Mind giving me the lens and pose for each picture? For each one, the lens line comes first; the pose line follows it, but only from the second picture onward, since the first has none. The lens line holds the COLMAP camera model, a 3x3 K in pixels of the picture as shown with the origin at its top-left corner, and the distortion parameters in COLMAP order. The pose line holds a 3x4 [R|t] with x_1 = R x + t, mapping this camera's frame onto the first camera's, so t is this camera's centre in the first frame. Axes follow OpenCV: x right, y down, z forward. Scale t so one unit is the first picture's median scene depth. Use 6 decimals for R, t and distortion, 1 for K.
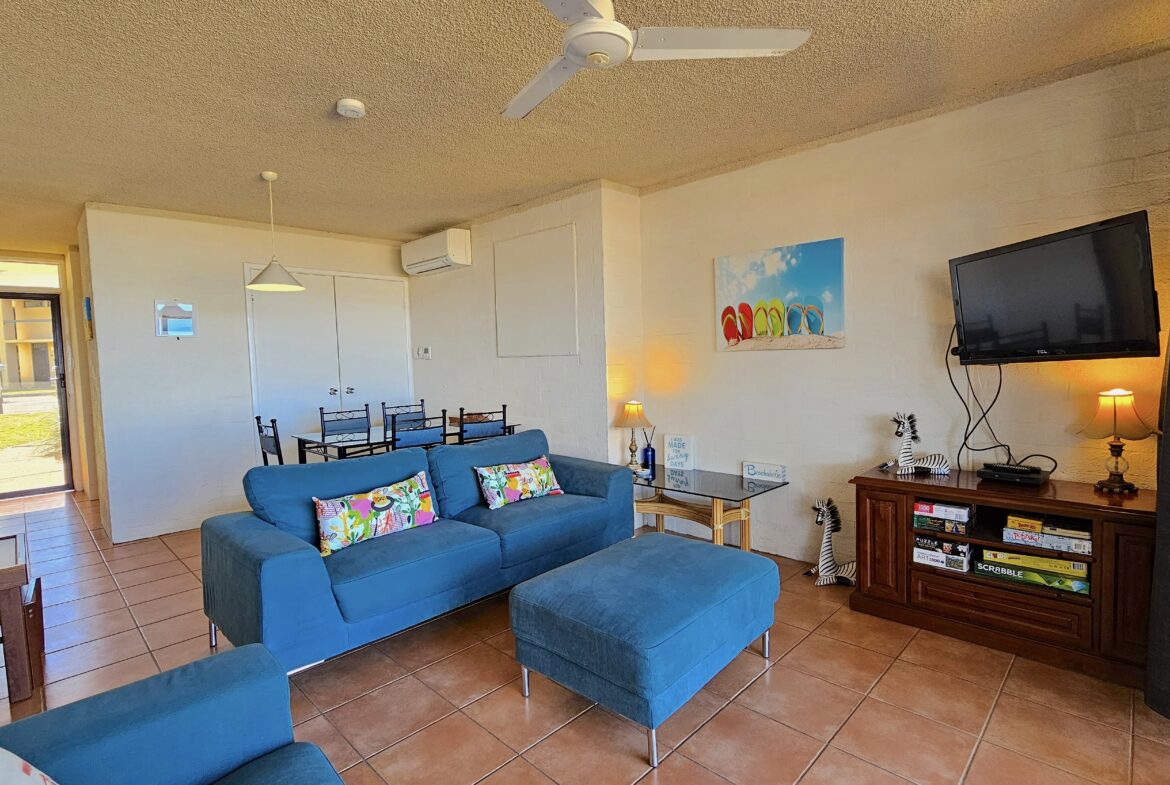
lens RADIAL K [[570.9, 0, 587.2], [0, 570.9, 390.7], [0, 0, 1]] dist [-0.000948, 0.000761]
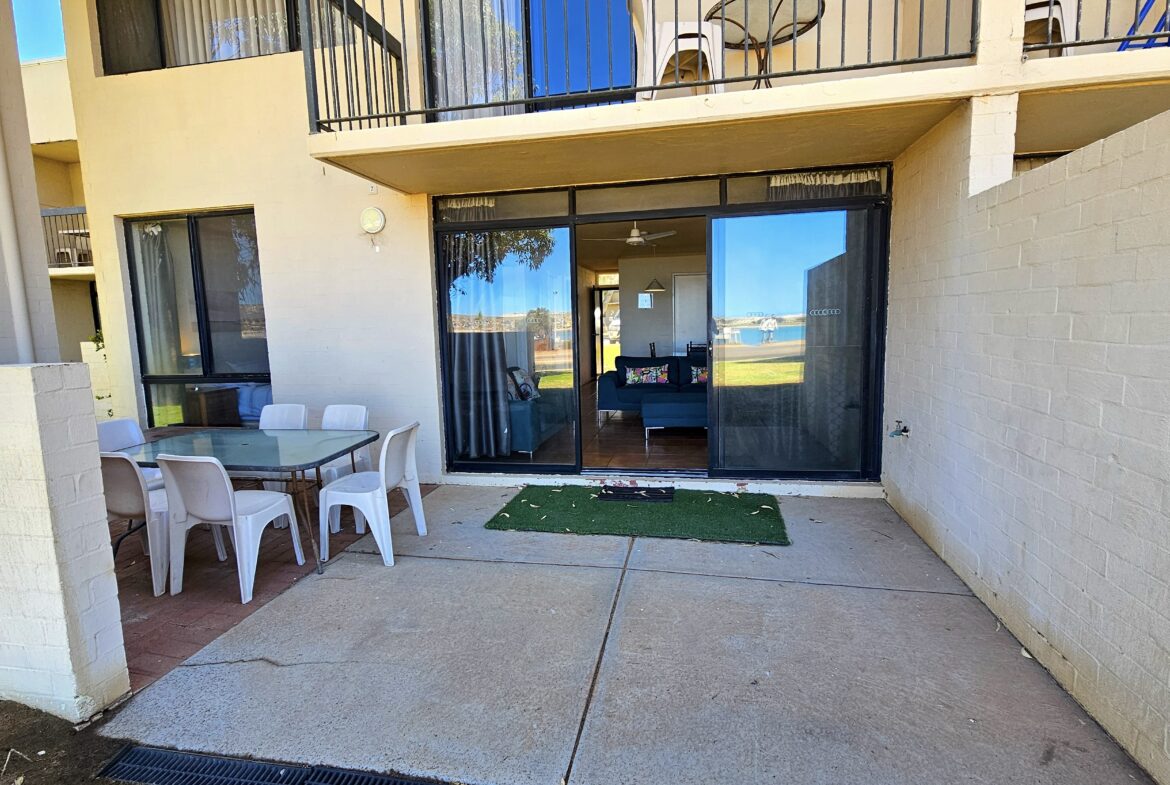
lens RADIAL K [[570.9, 0, 587.5], [0, 570.9, 390.7], [0, 0, 1]] dist [-0.000948, 0.000761]
pose [[0.551079, 0.112885, -0.826782, 1.497855], [-0.036772, 0.993130, 0.111087, -0.014752], [0.833642, -0.030816, 0.551444, -0.670179]]
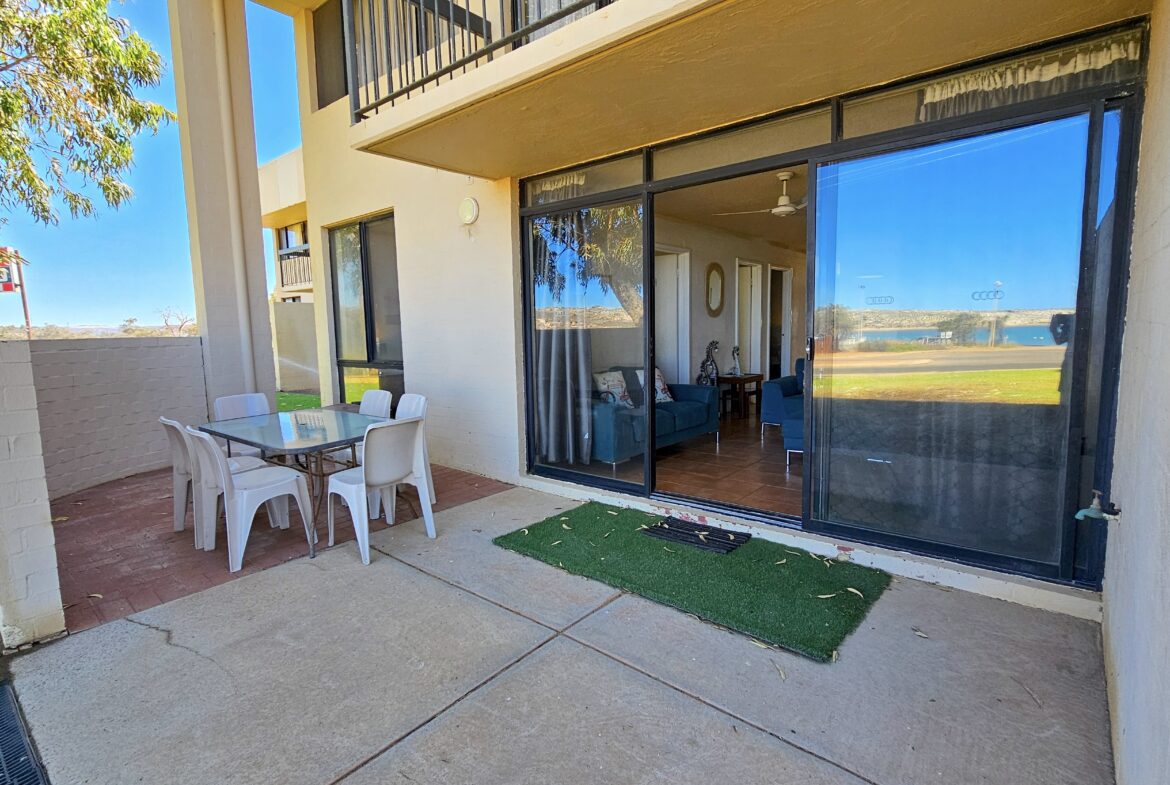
lens RADIAL K [[570.9, 0, 586.3], [0, 570.9, 390.7], [0, 0, 1]] dist [-0.000948, 0.000761]
pose [[0.082212, 0.136653, -0.987202, 1.452154], [-0.041273, 0.990172, 0.133627, -0.018562], [0.995760, 0.029759, 0.087044, -0.126903]]
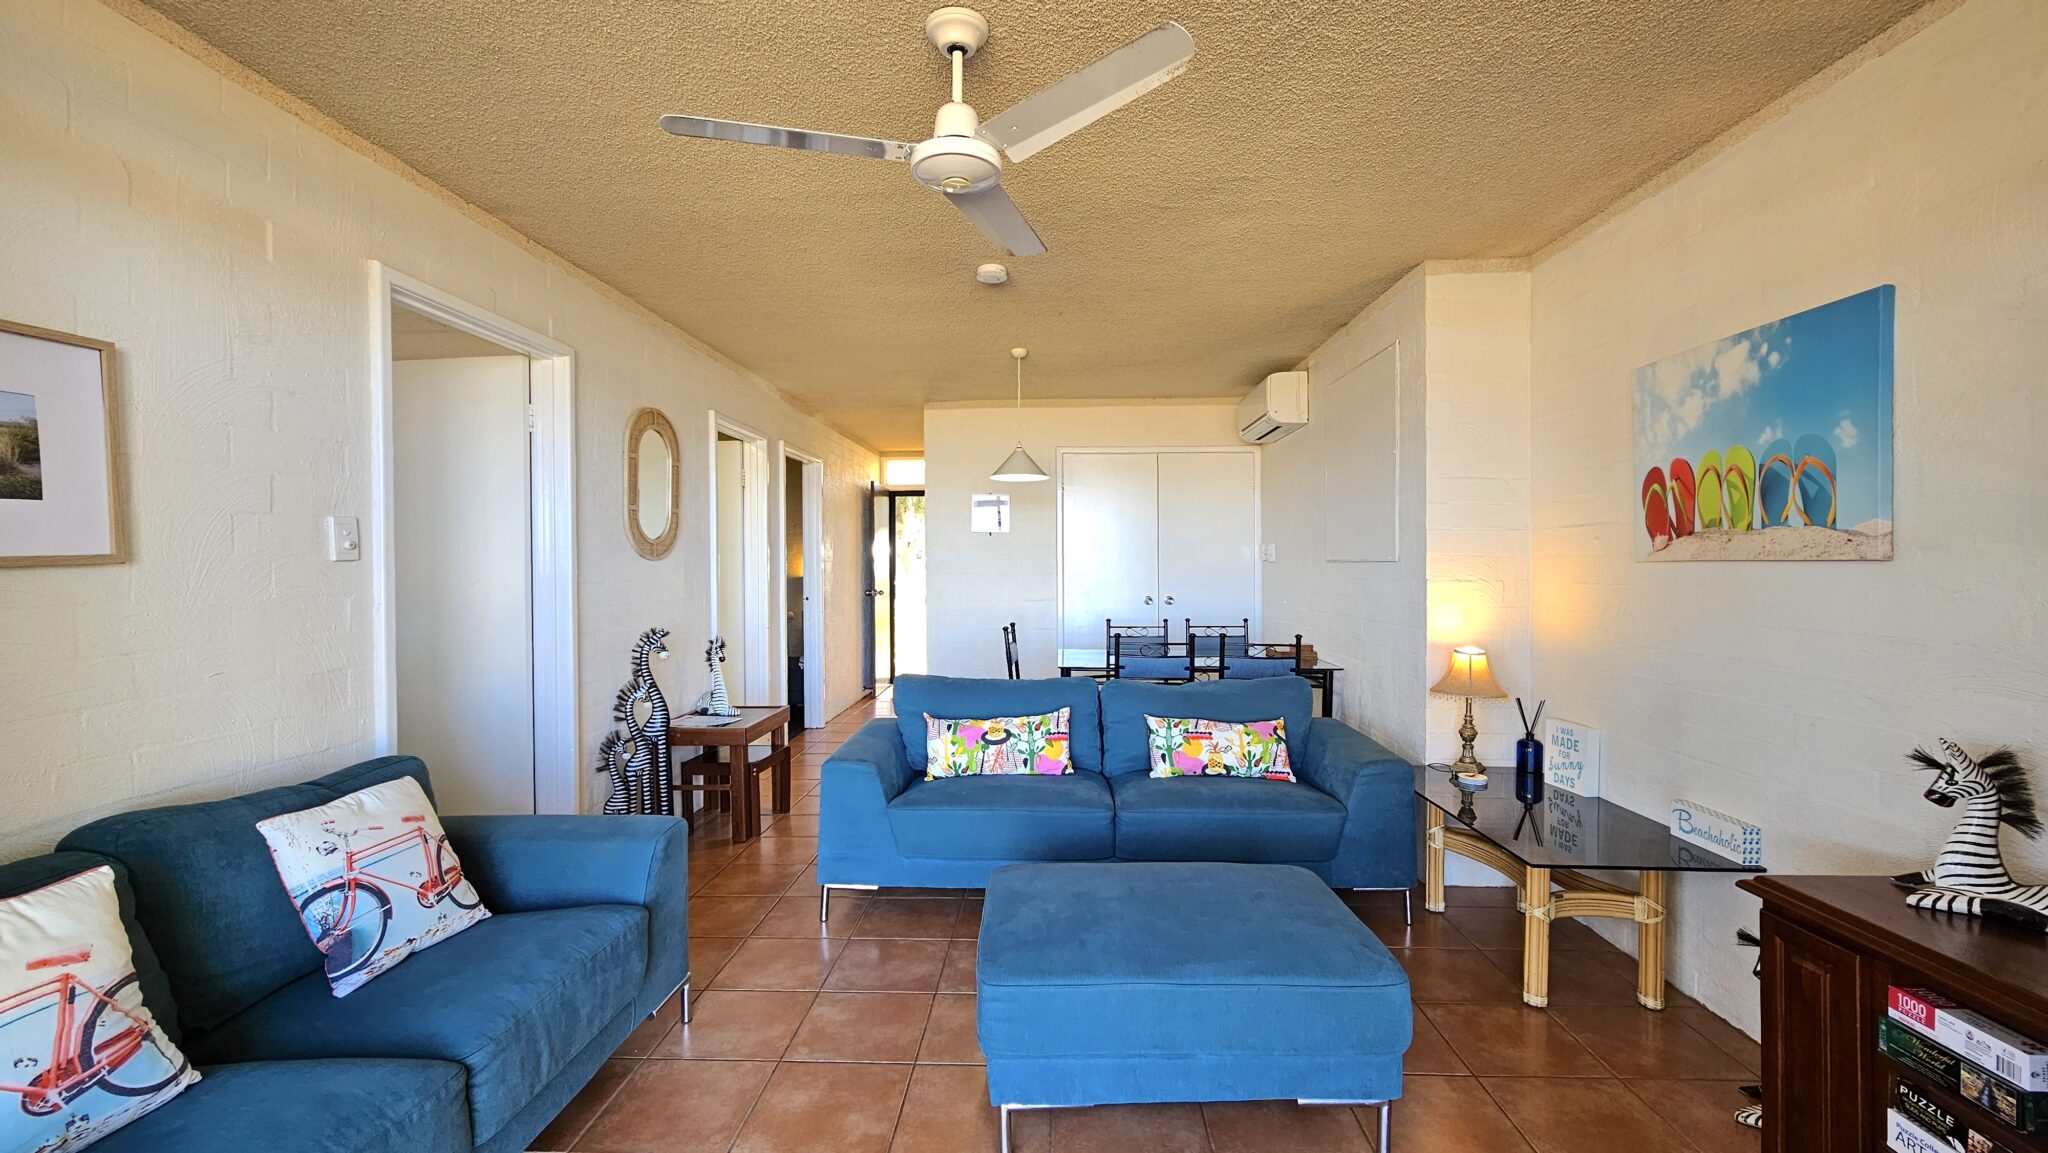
lens RADIAL K [[839.8, 0, 1026.3], [0, 839.8, 573.0], [0, 0, 1]] dist [0.001354, 0.001034]
pose [[0.670100, 0.032094, -0.741577, 0.459915], [-0.057279, 0.998322, -0.008553, -0.026012], [0.740058, 0.048208, 0.670813, 0.159332]]
